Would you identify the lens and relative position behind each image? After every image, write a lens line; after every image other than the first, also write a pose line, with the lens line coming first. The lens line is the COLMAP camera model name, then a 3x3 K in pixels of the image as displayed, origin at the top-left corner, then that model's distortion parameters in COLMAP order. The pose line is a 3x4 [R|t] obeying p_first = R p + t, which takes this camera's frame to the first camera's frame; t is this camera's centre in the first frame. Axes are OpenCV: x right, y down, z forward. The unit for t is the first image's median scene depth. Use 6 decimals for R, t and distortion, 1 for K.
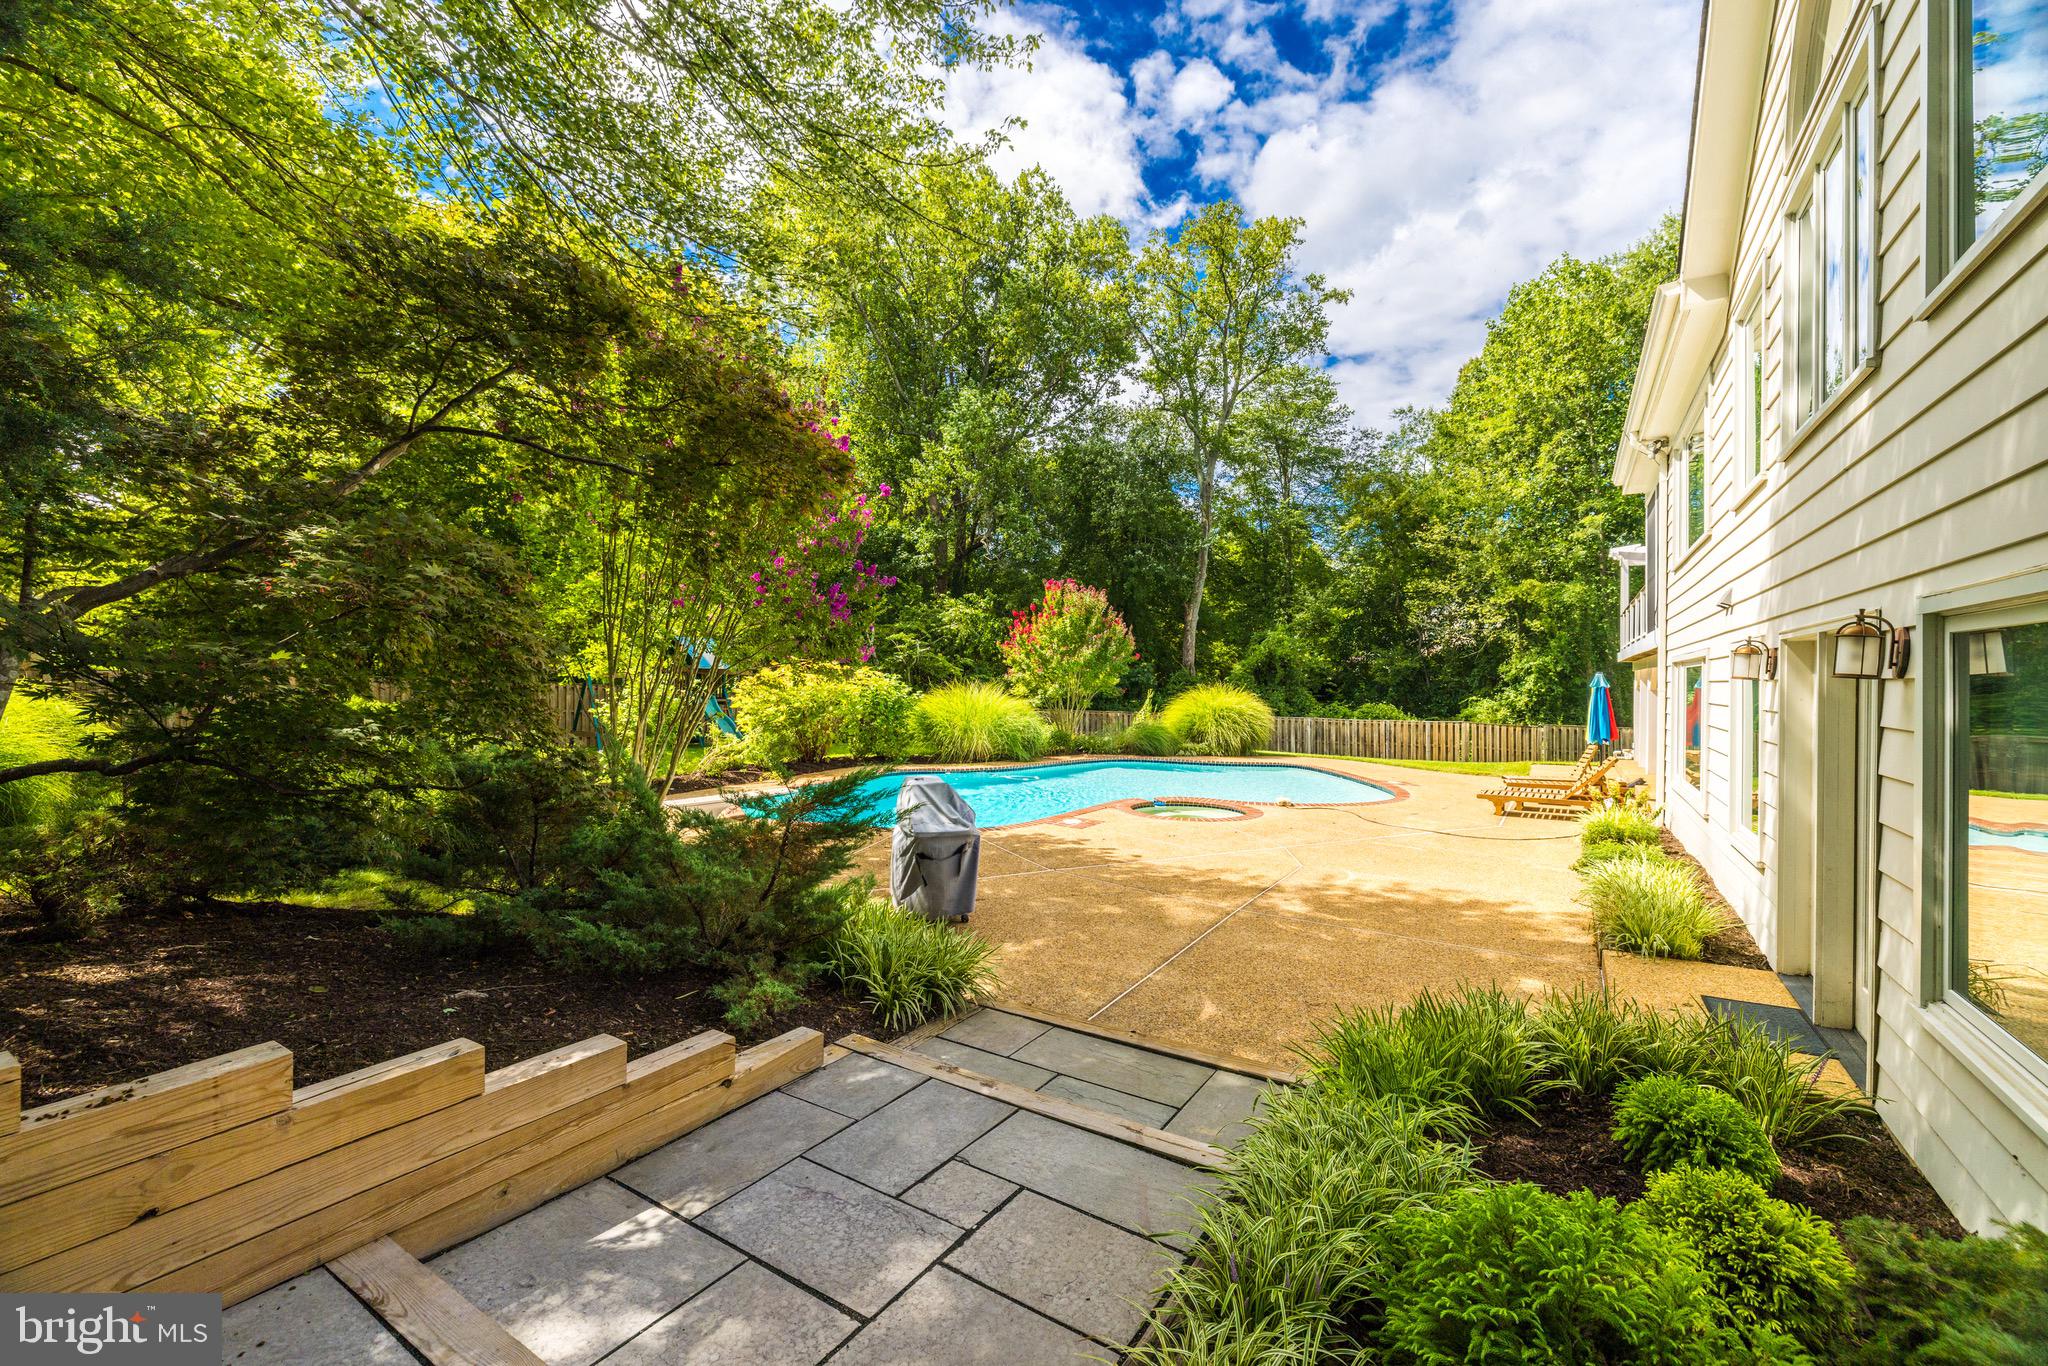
lens RADIAL K [[856.1, 0, 1024.0], [0, 856.1, 683.0], [0, 0, 1]] dist [-0.000682, -0.000145]
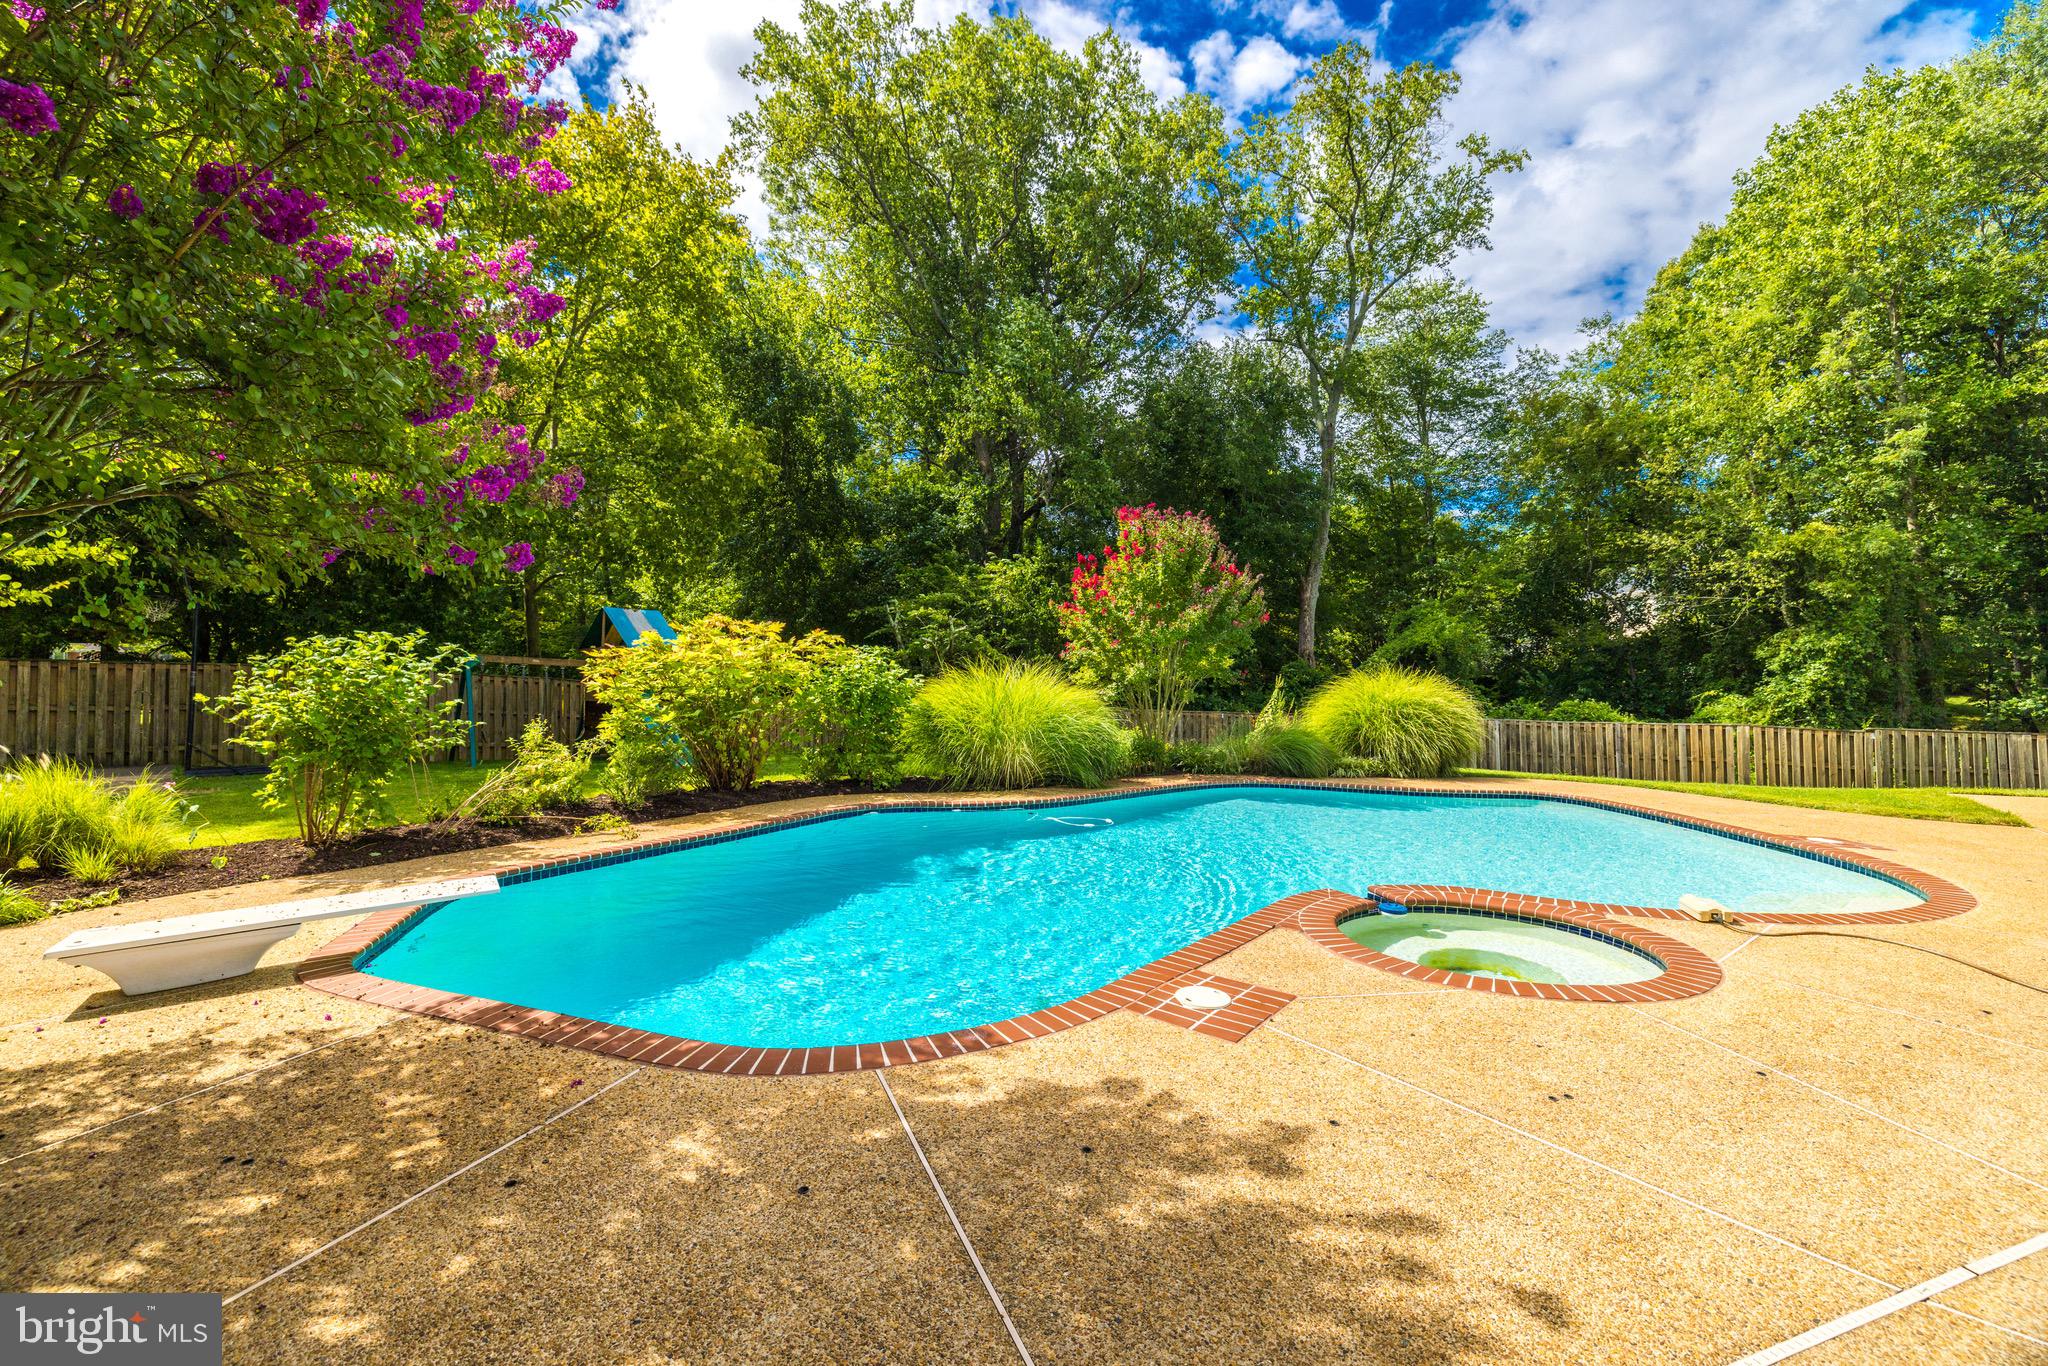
lens RADIAL K [[856.1, 0, 1024.0], [0, 856.1, 683.0], [0, 0, 1]] dist [-0.000682, -0.000145]
pose [[0.996008, -0.006684, -0.089008, 0.006683], [0.005755, 0.999926, -0.010690, 0.019215], [0.089073, 0.010135, 0.995974, 0.324121]]
